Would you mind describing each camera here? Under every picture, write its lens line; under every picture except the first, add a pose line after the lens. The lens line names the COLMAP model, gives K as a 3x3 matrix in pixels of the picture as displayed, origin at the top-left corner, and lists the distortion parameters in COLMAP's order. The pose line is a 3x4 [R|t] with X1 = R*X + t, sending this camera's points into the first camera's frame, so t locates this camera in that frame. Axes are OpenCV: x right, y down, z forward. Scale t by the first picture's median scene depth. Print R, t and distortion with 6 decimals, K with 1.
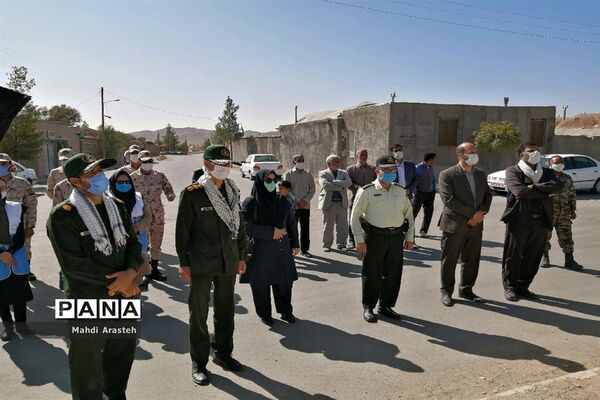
lens RADIAL K [[485.4, 0, 300.0], [0, 485.4, 200.0], [0, 0, 1]] dist [0.002402, -0.004236]
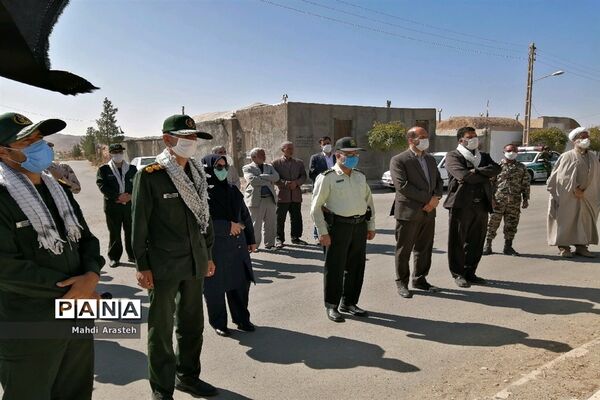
lens RADIAL K [[485.4, 0, 300.0], [0, 485.4, 200.0], [0, 0, 1]] dist [0.002402, -0.004236]
pose [[0.969755, -0.034880, 0.241576, -0.119982], [0.038078, 0.999238, -0.008582, 0.027159], [-0.241092, 0.017521, 0.970344, 0.125634]]
